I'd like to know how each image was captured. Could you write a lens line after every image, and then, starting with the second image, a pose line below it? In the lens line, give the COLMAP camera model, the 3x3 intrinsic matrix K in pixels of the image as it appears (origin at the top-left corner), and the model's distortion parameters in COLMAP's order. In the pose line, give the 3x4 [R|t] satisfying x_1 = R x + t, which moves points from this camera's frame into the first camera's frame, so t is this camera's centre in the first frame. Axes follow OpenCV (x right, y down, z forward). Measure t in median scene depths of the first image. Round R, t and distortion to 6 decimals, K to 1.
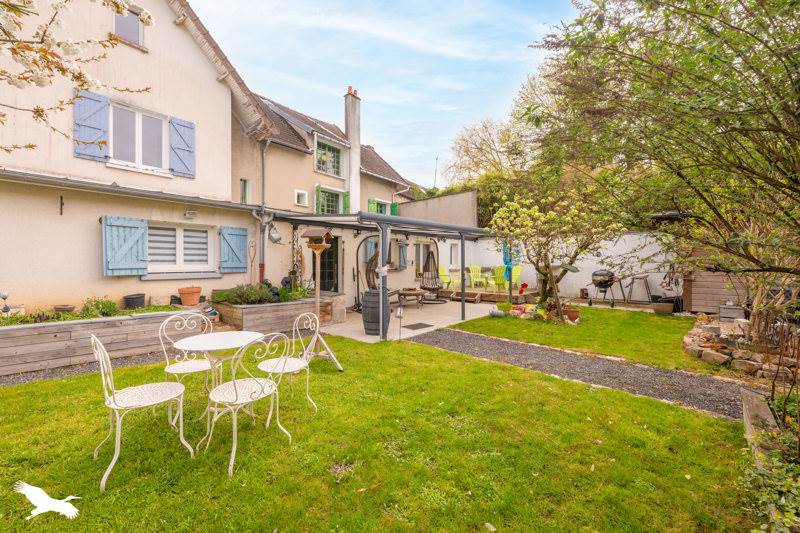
lens RADIAL K [[323.3, 0, 400.0], [0, 323.3, 266.5], [0, 0, 1]] dist [-0.001612, -0.000007]
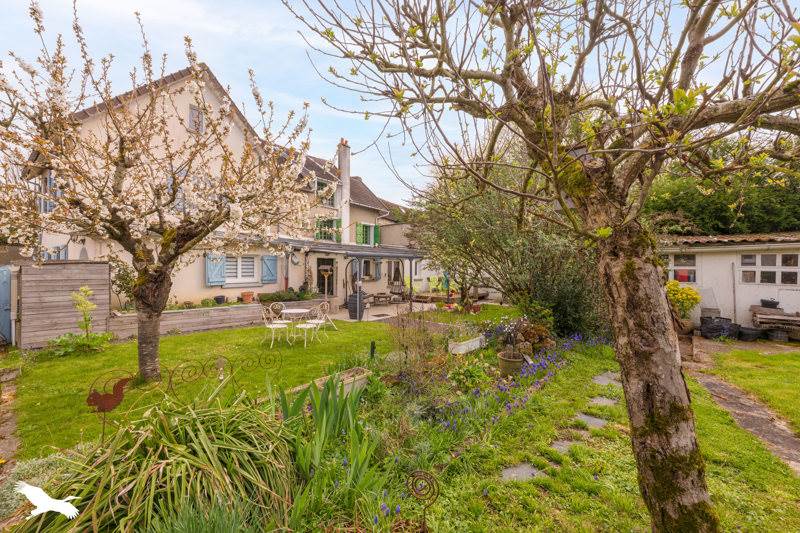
lens RADIAL K [[323.3, 0, 400.0], [0, 323.3, 266.5], [0, 0, 1]] dist [-0.001612, -0.000007]
pose [[0.999671, 0.003919, 0.025350, 0.081319], [-0.003555, 0.999890, -0.014390, -0.034114], [-0.025403, 0.014295, 0.999575, -0.513376]]
